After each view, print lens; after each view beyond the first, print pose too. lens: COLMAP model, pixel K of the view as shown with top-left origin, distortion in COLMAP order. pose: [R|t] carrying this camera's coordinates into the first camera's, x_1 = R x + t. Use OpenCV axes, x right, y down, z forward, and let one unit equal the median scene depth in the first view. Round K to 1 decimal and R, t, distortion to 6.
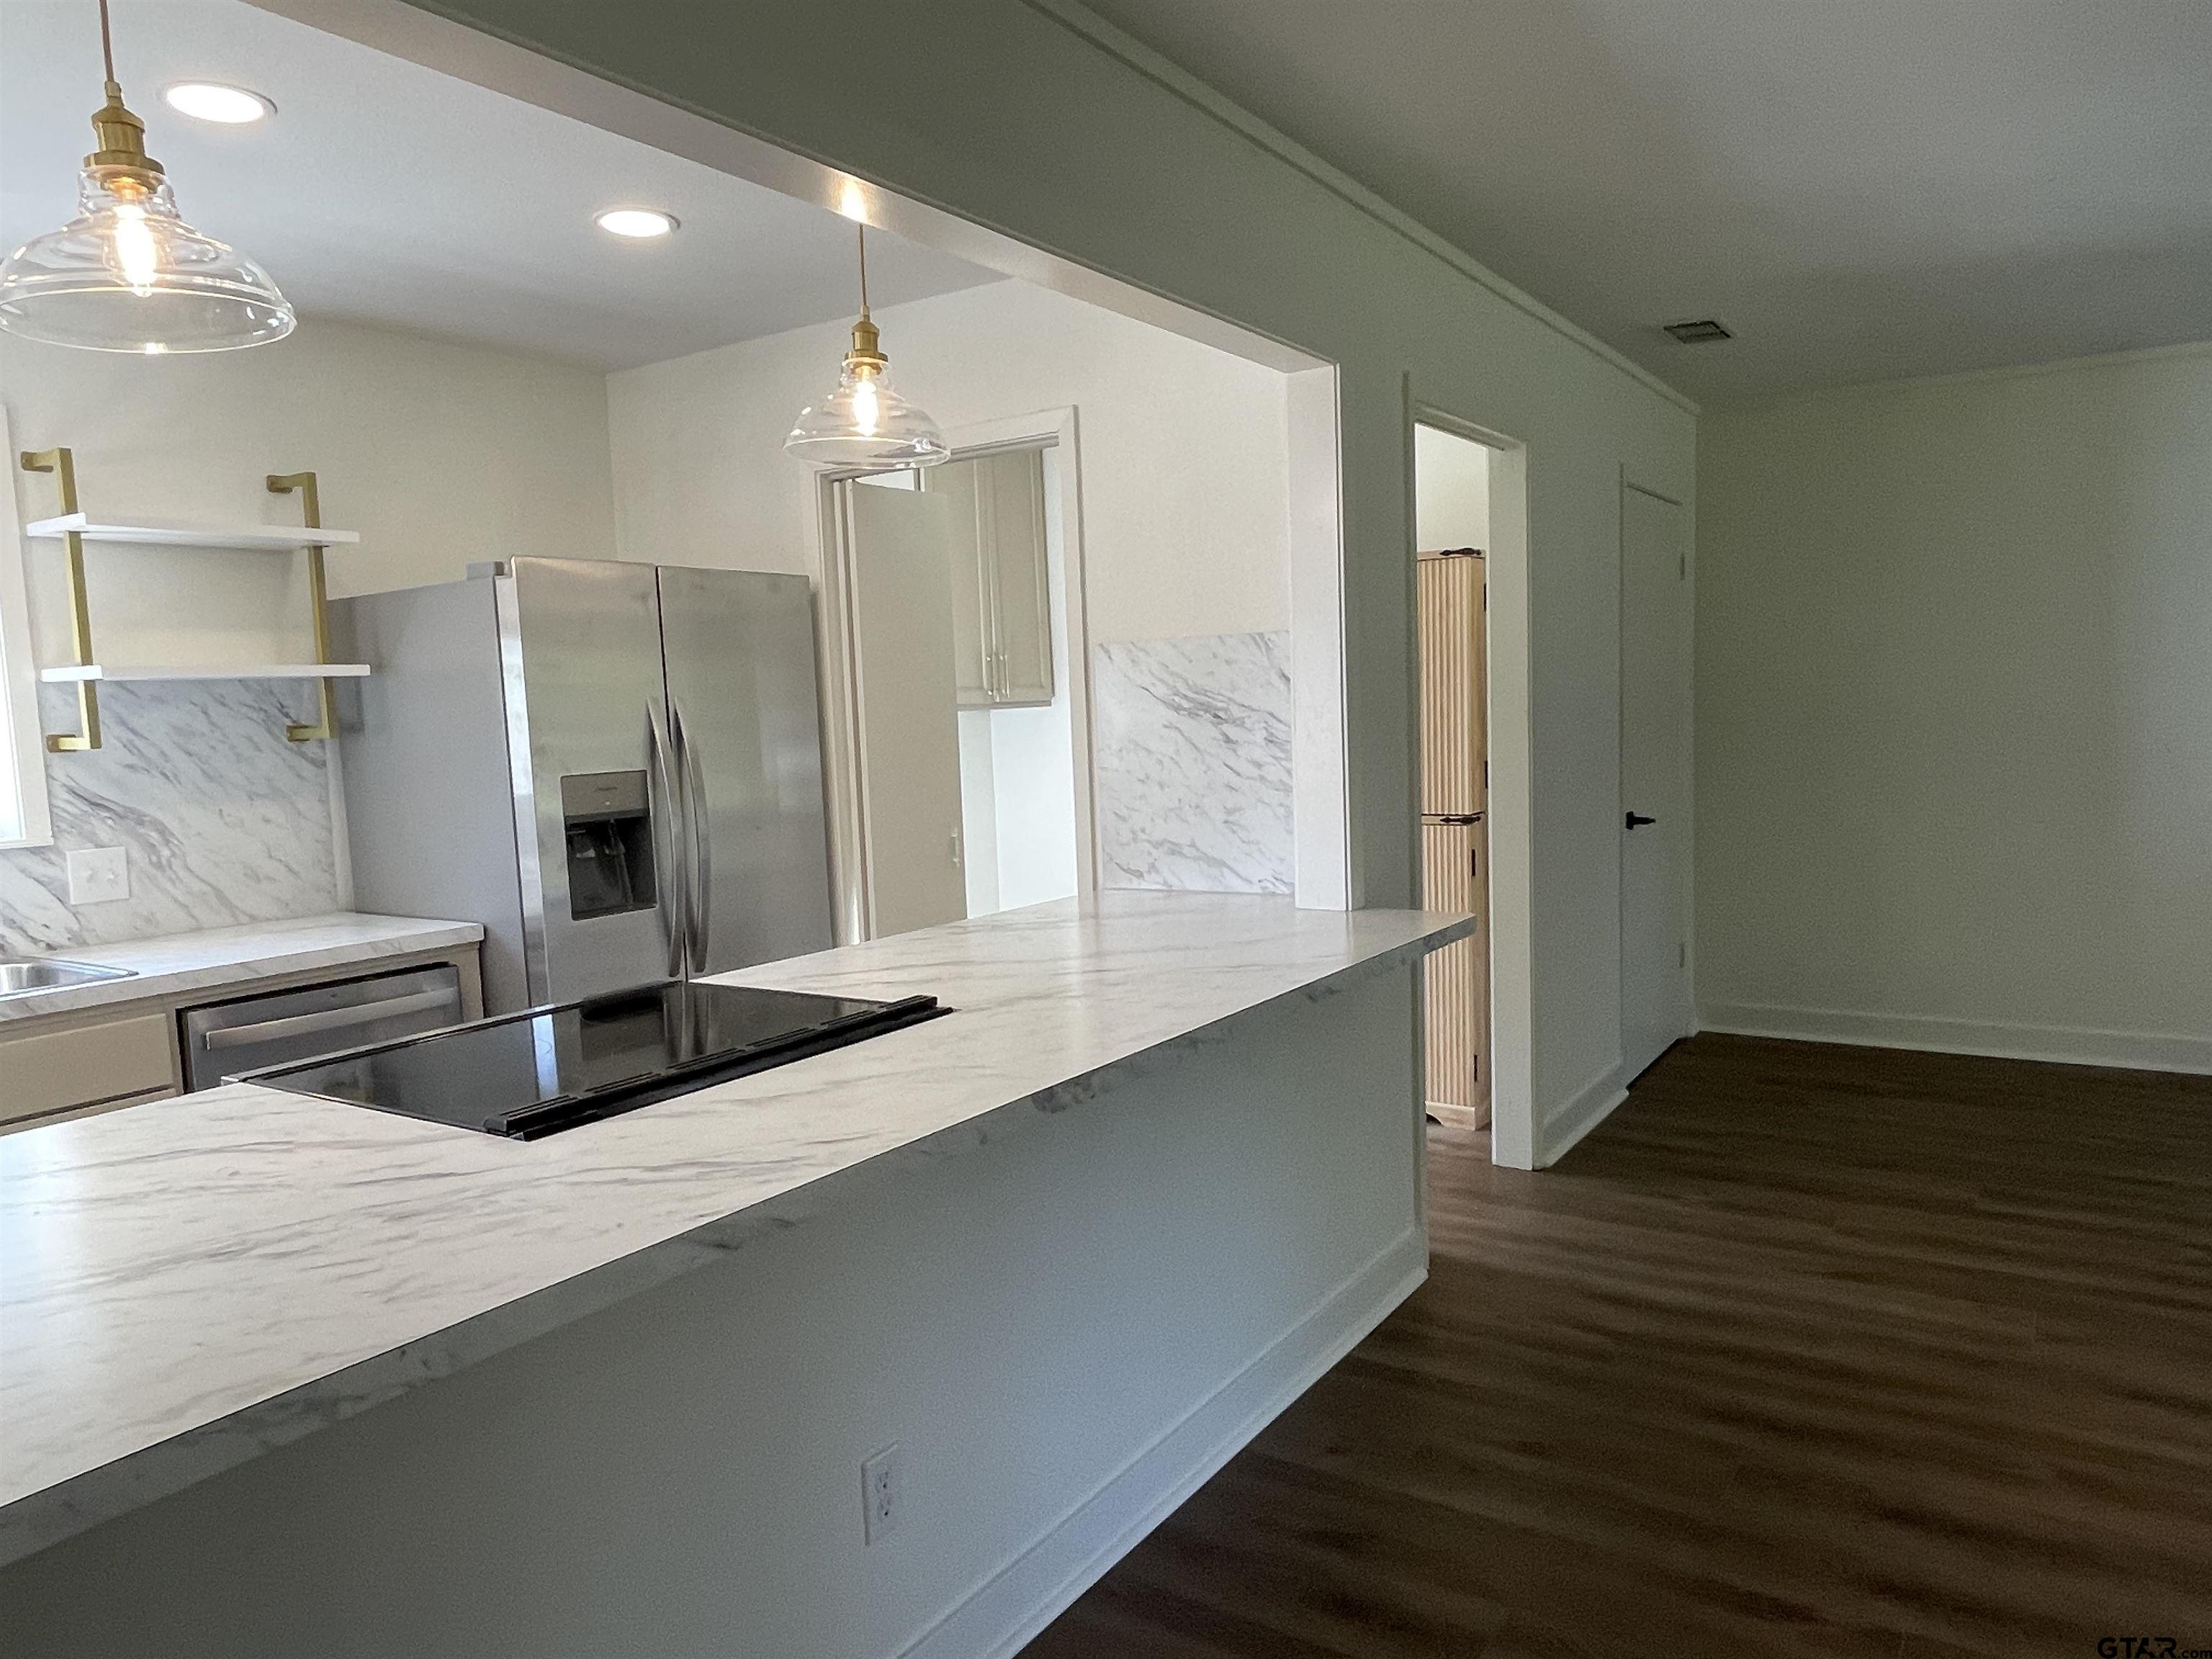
lens RADIAL K [[1491.7, 0, 1102.0], [0, 1491.7, 864.1], [0, 0, 1]] dist [0.042218, -0.058480]
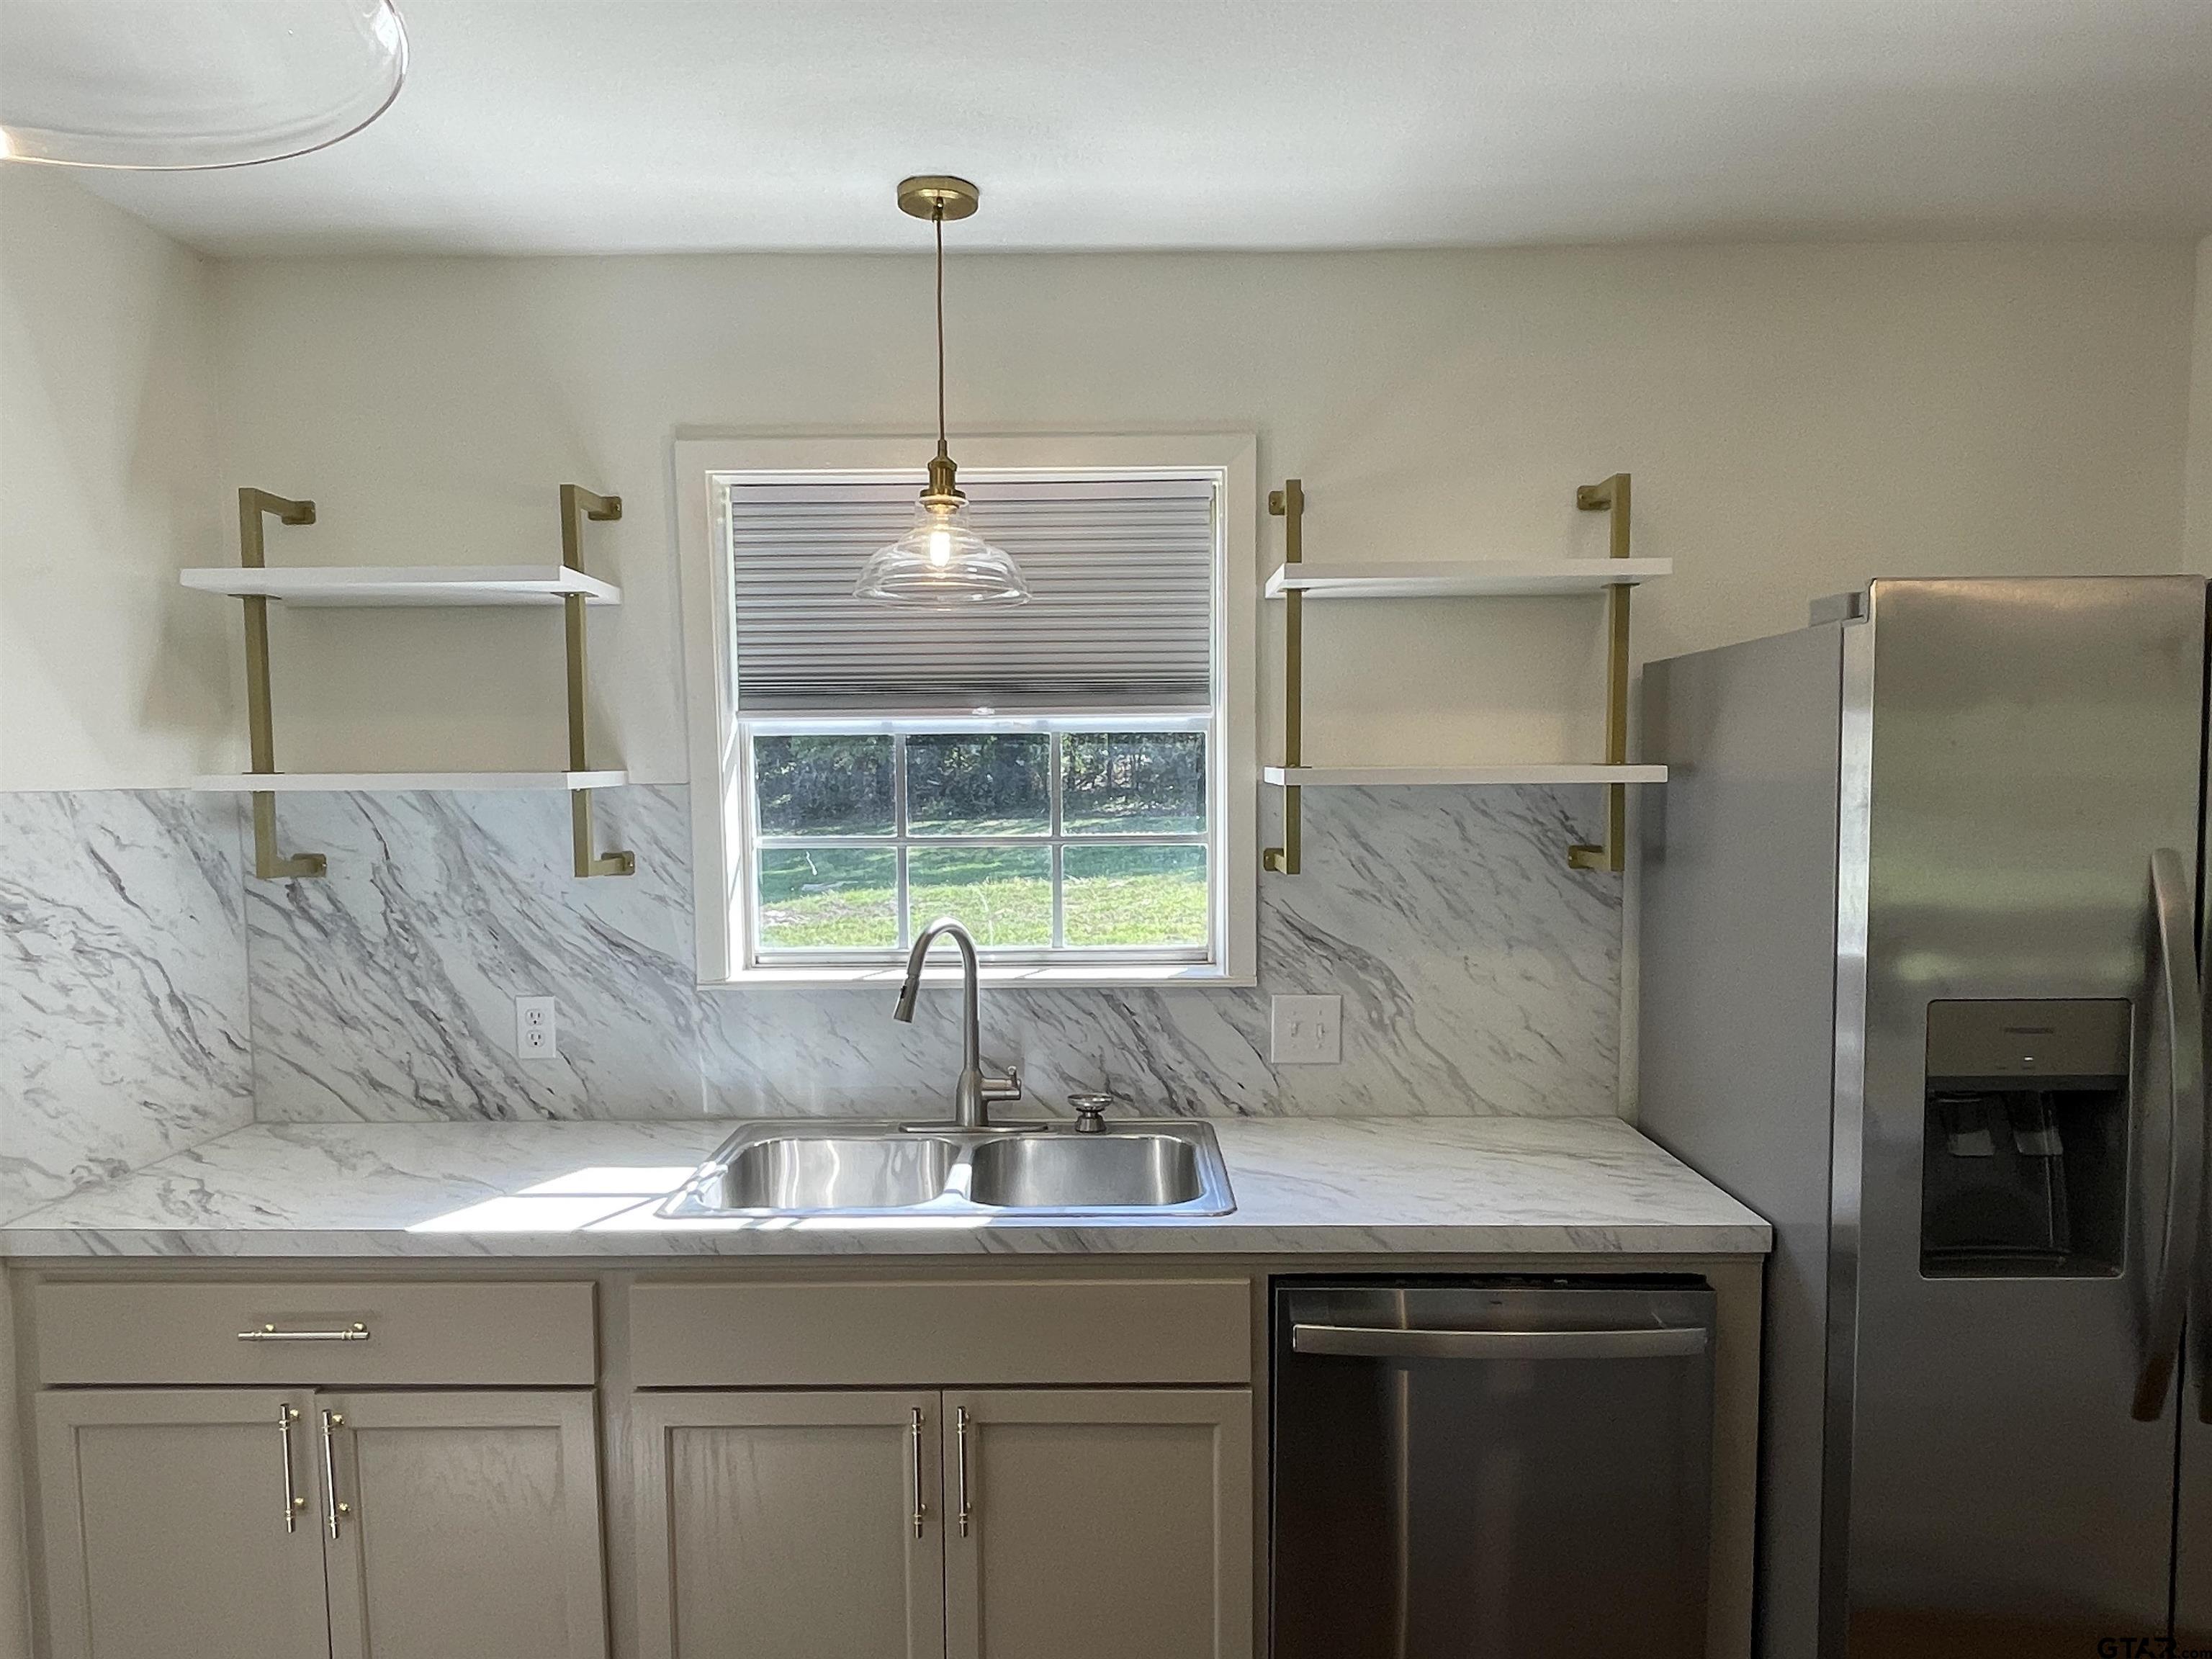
lens RADIAL K [[1491.7, 0, 1102.0], [0, 1491.7, 864.1], [0, 0, 1]] dist [0.042218, -0.058480]
pose [[0.544638, 0.091637, -0.833650, -0.085367], [-0.104670, 0.993668, 0.040844, -0.093212], [0.832114, 0.065013, 0.550781, 0.458863]]
